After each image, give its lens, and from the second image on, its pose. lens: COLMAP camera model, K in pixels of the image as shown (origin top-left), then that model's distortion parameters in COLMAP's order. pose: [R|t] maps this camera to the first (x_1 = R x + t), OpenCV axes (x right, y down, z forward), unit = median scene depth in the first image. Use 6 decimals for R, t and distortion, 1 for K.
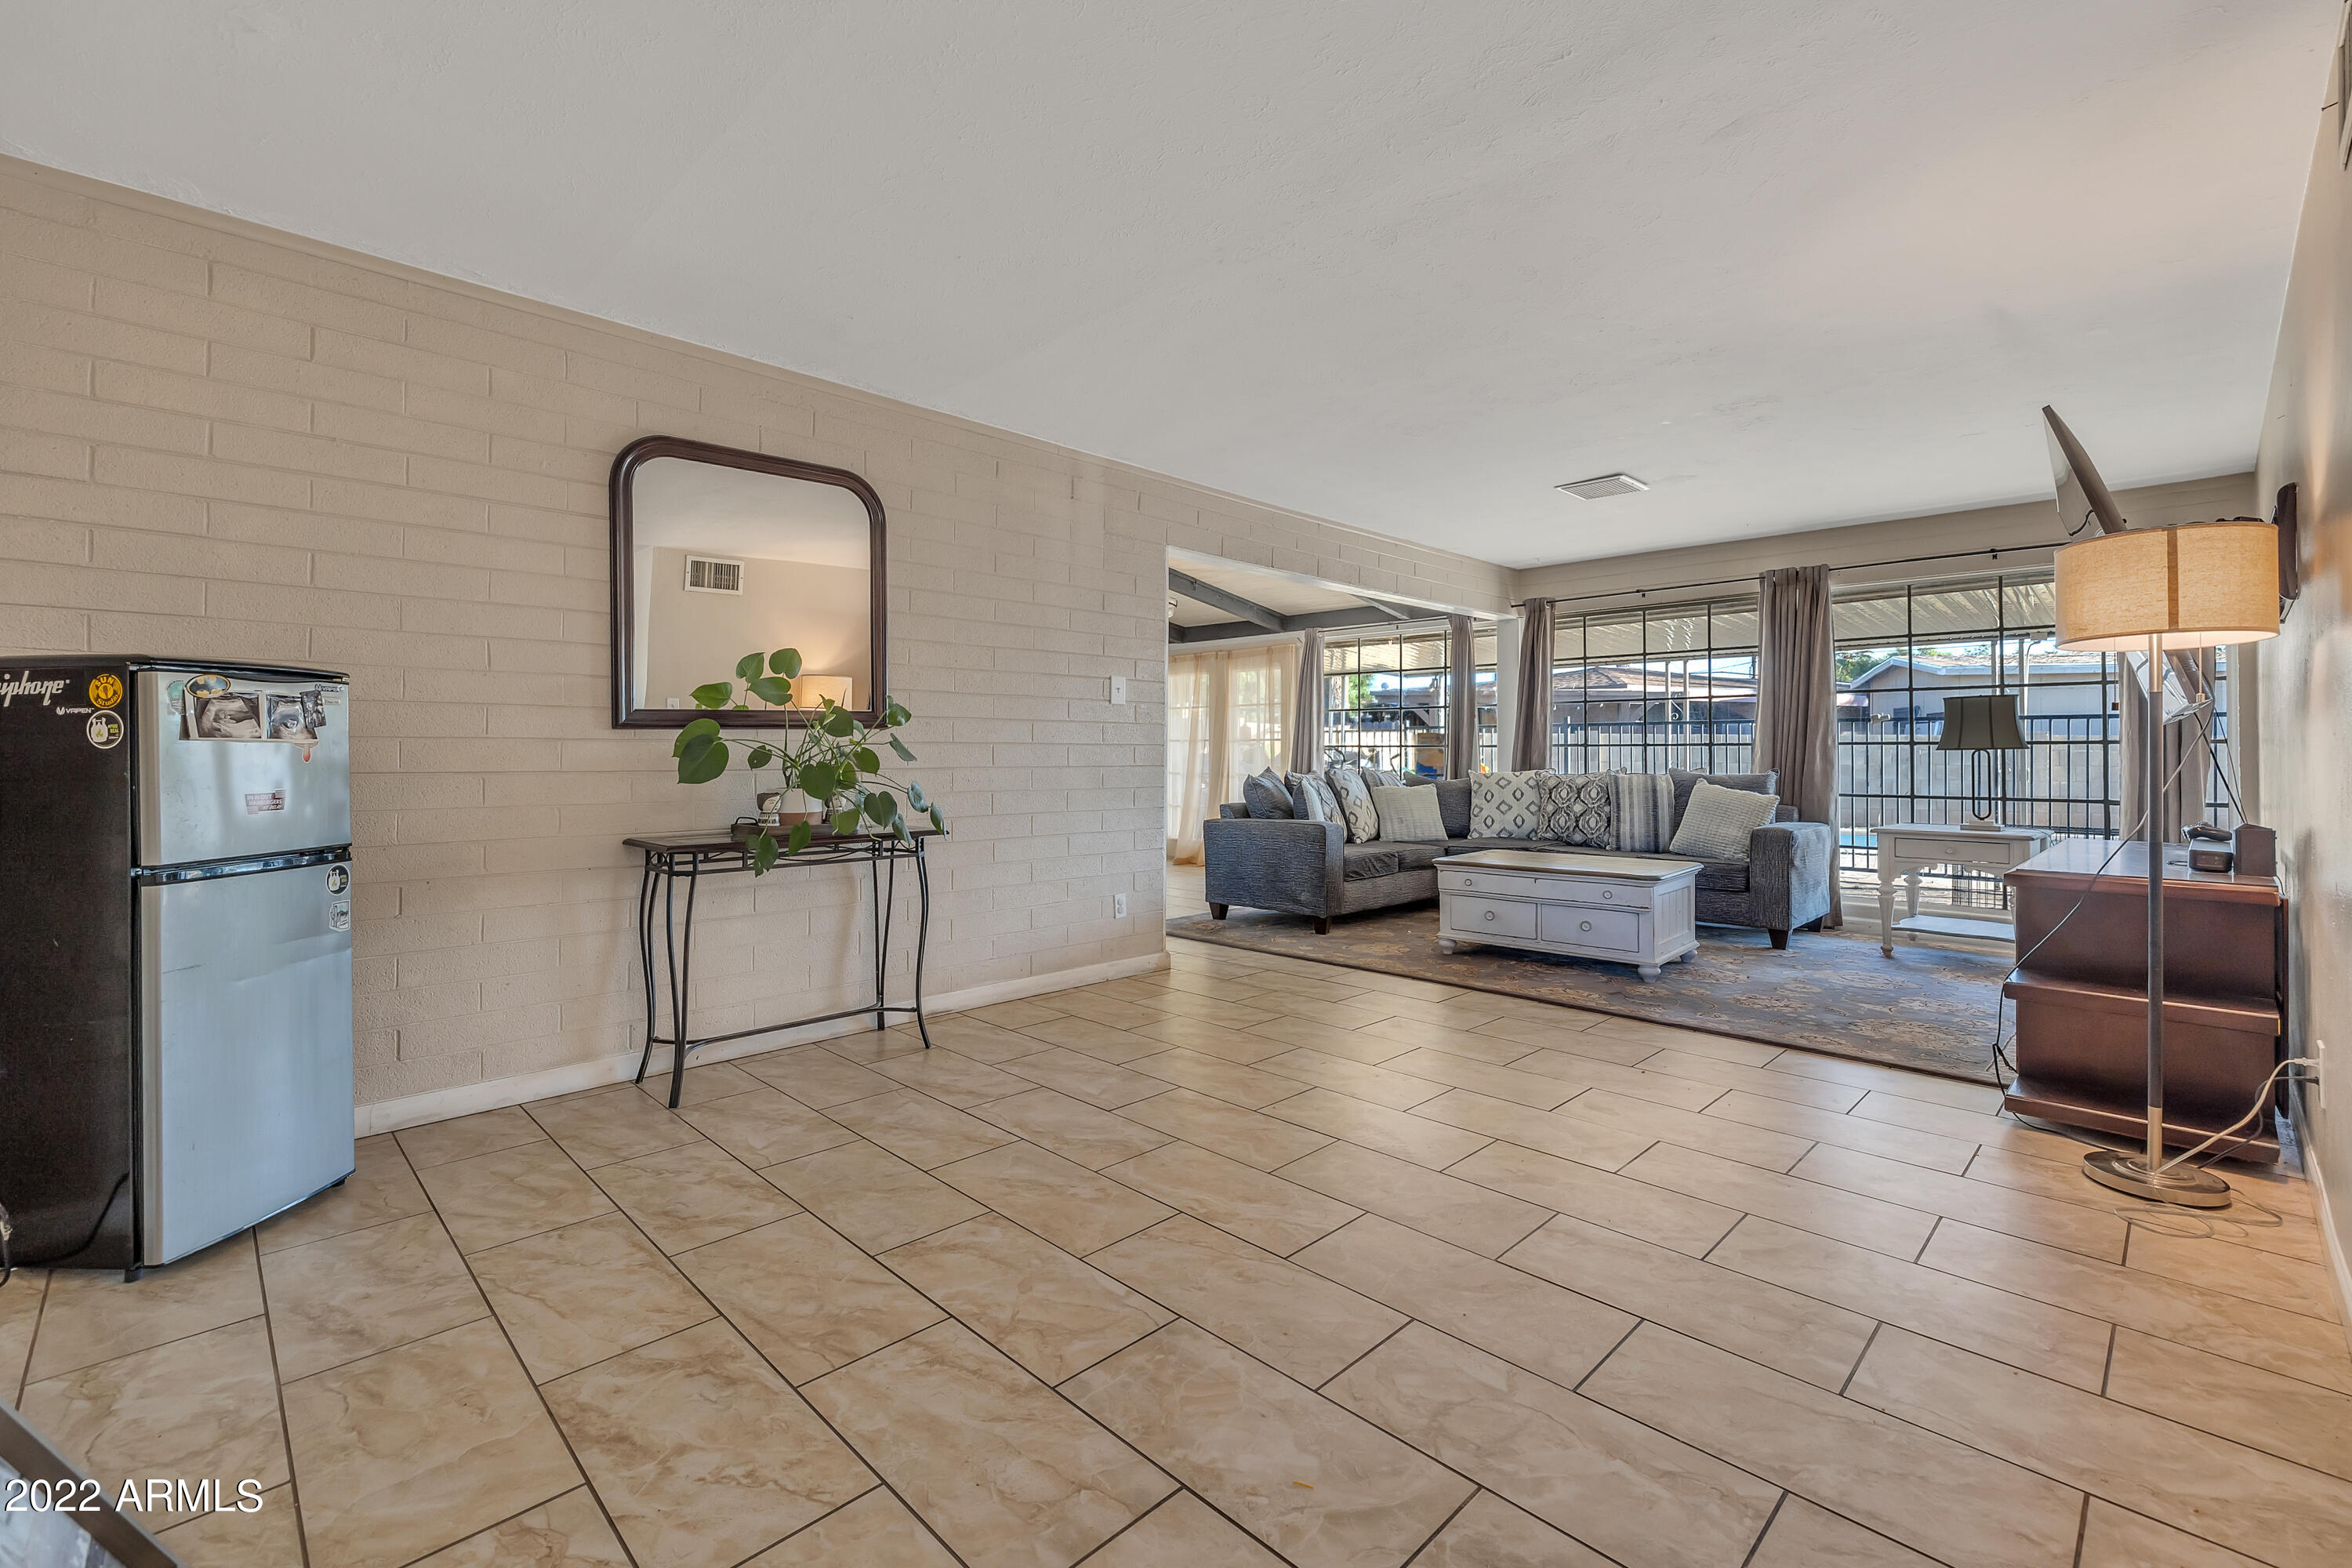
lens RADIAL K [[1000.5, 0, 1186.3], [0, 1000.5, 752.7], [0, 0, 1]] dist [0.001510, 0.000173]
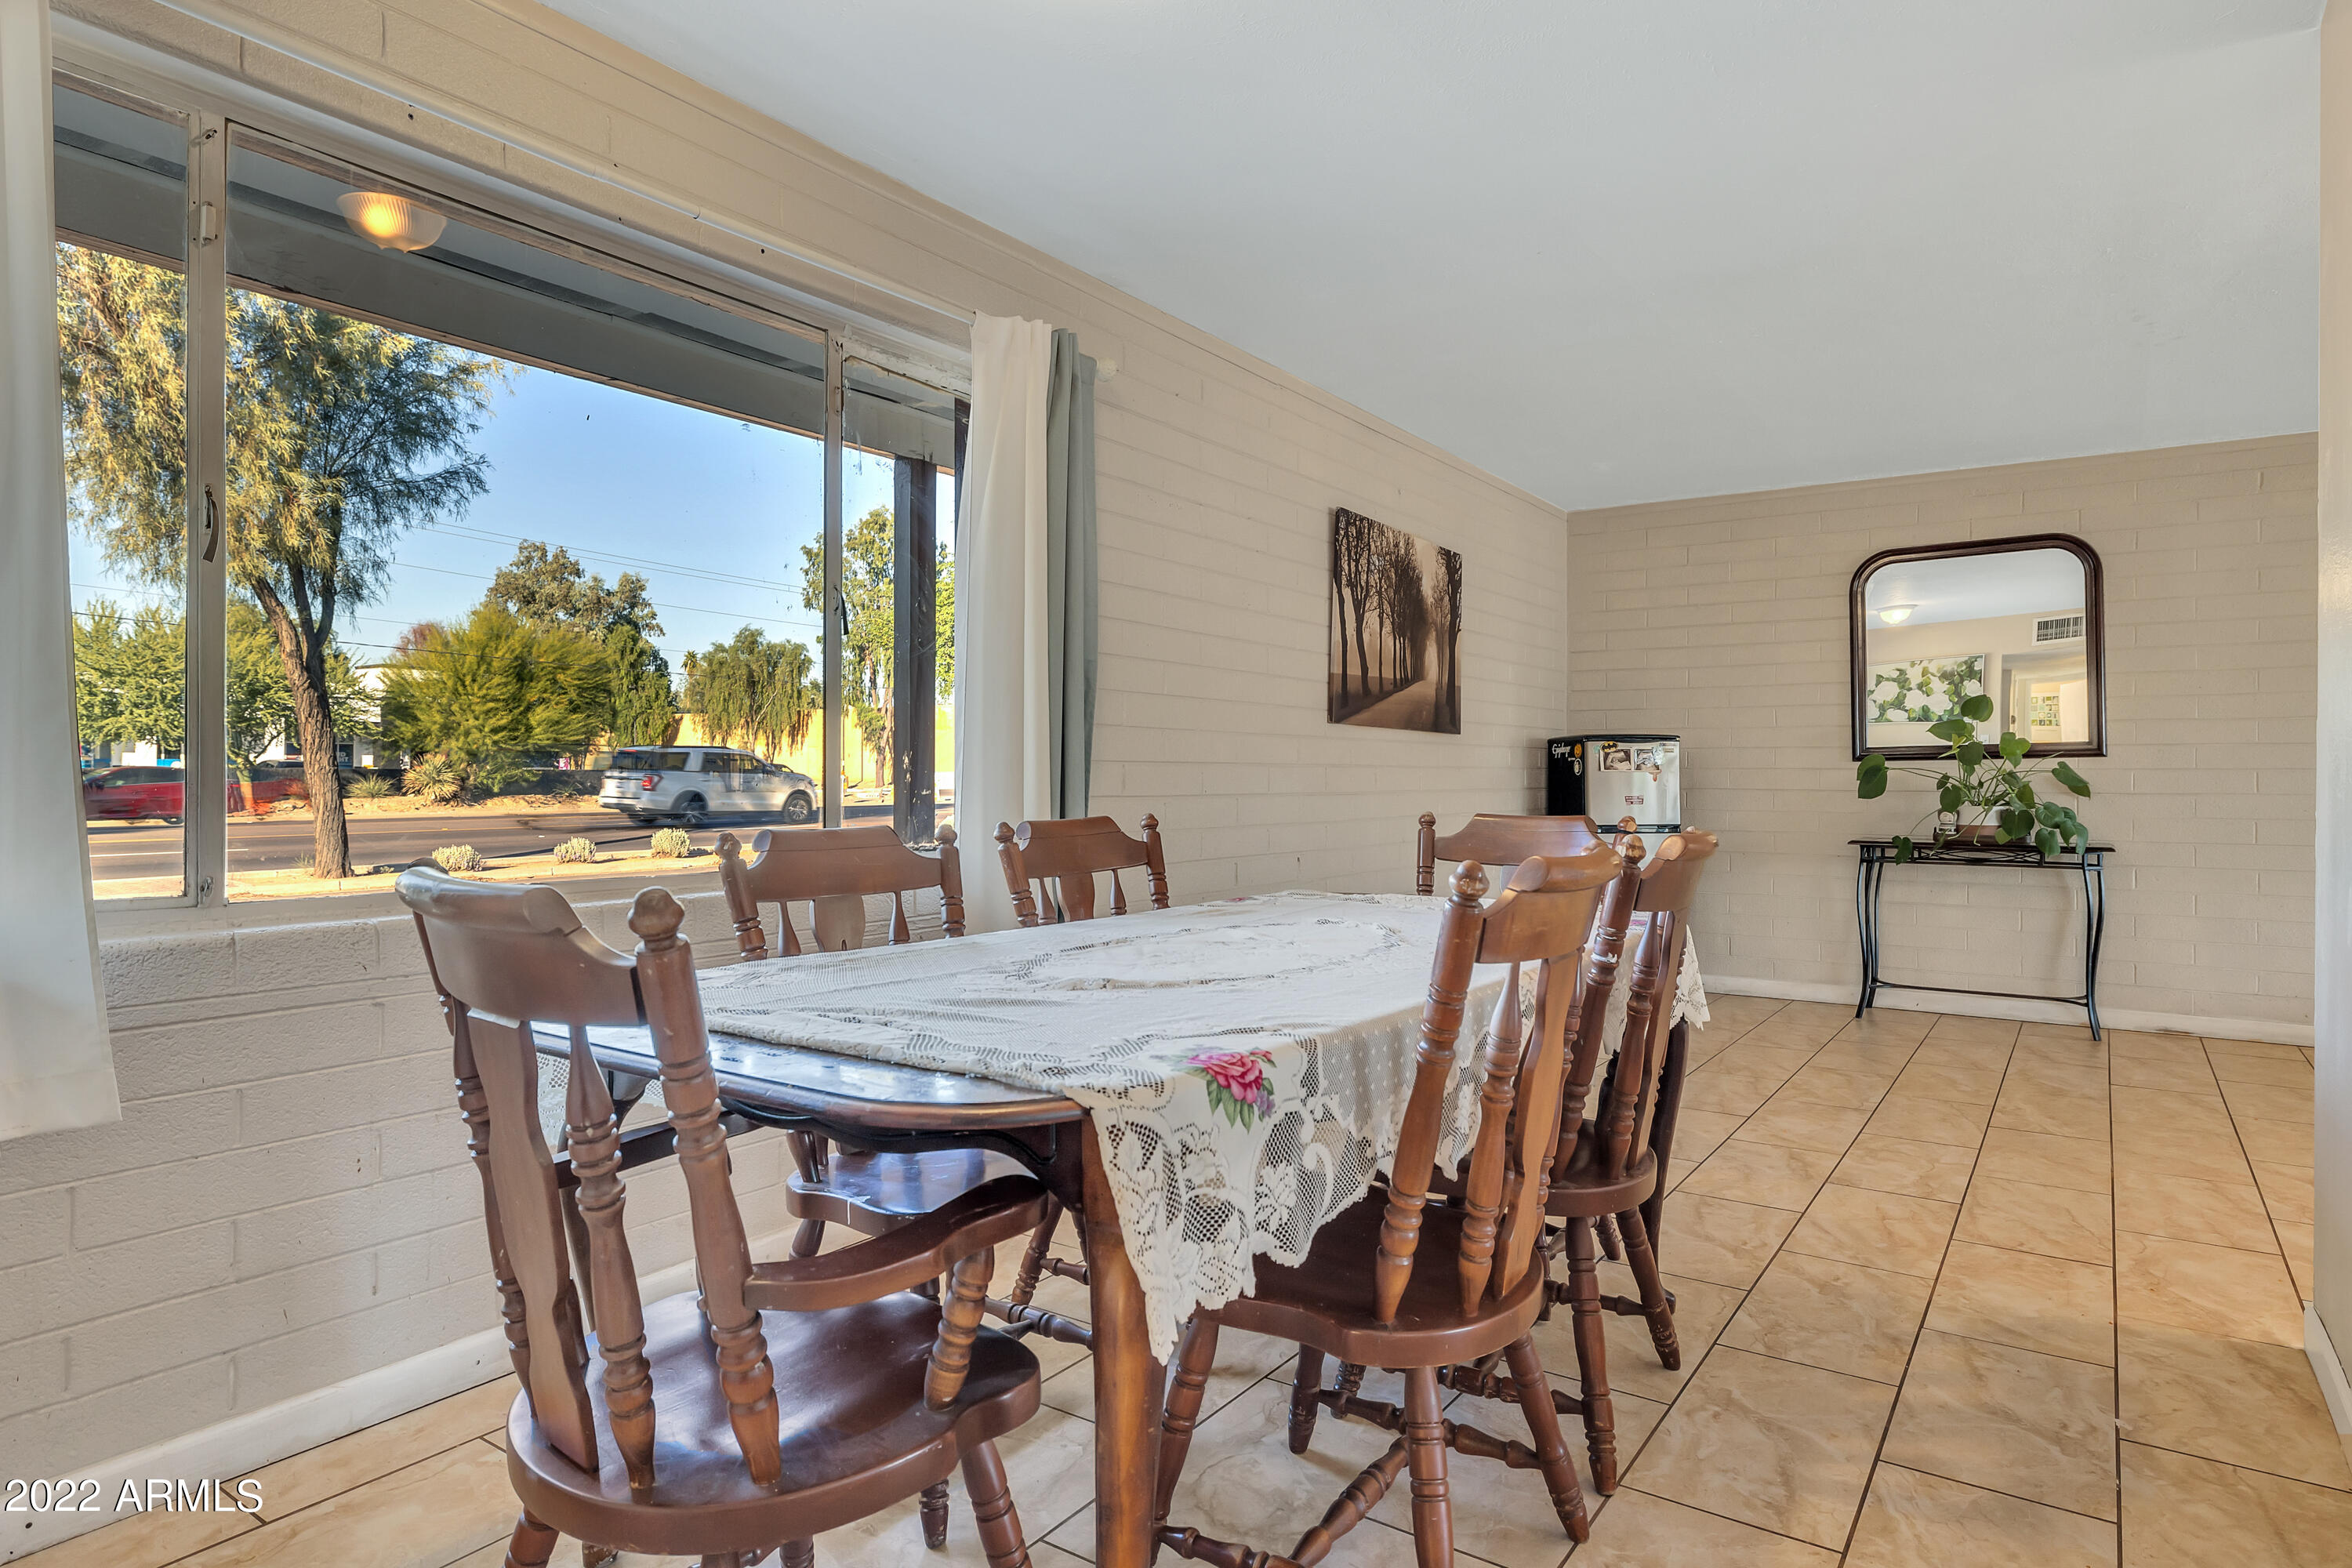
lens RADIAL K [[1323.6, 0, 1176.3], [0, 1323.6, 775.4], [0, 0, 1]] dist [0.003619, 0.000177]
pose [[0.180436, 0.009703, -0.983539, 1.183964], [0.001776, 0.999946, 0.010191, -0.023967], [0.983585, -0.003586, 0.180409, -0.315996]]
